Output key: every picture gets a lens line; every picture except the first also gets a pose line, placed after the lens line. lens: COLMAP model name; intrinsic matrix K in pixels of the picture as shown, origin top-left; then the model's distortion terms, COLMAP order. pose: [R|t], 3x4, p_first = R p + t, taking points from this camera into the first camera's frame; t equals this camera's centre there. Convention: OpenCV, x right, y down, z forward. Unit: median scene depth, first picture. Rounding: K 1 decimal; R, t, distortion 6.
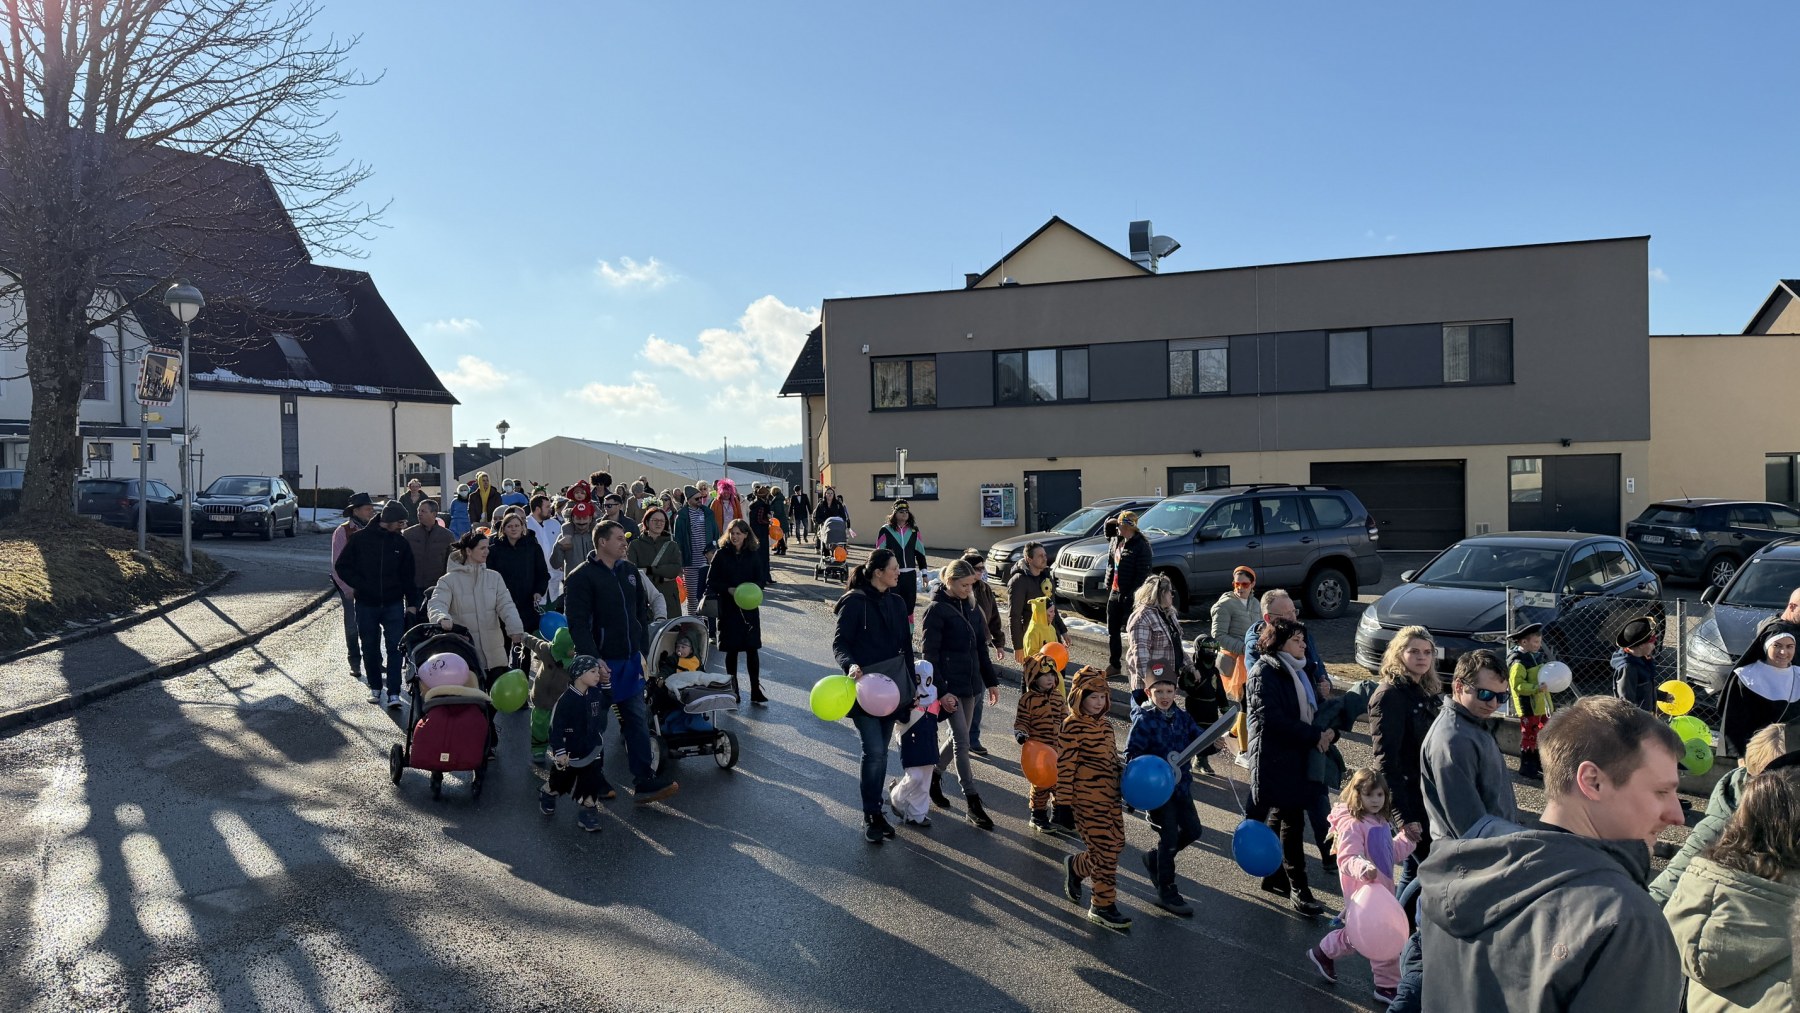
lens RADIAL K [[1289.3, 0, 908.3], [0, 1289.3, 508.7], [0, 0, 1]] dist [0.094682, -0.119276]
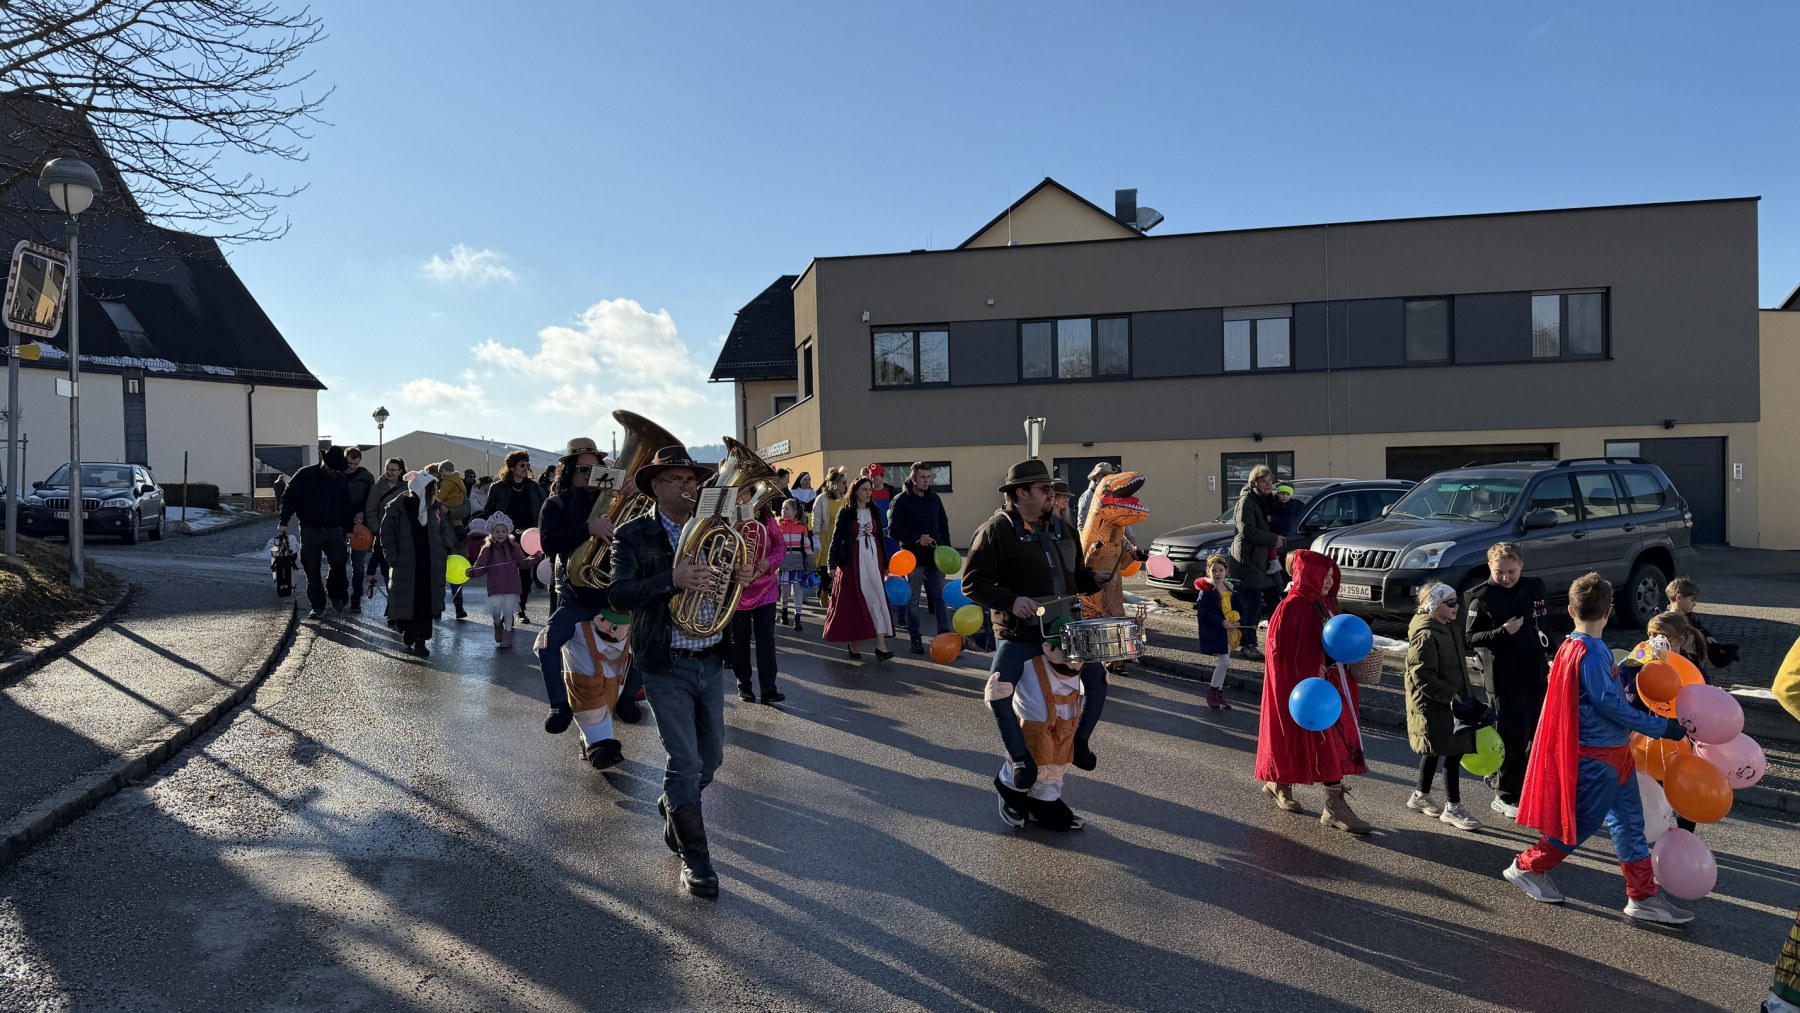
lens RADIAL K [[1269.4, 0, 900.0], [0, 1269.4, 506.5], [0, 0, 1]] dist [0.056887, -0.084434]
pose [[0.991171, -0.004260, 0.132521, -0.136461], [0.005067, 0.999971, -0.005752, 0.008481], [-0.132493, 0.006373, 0.991163, 0.182323]]
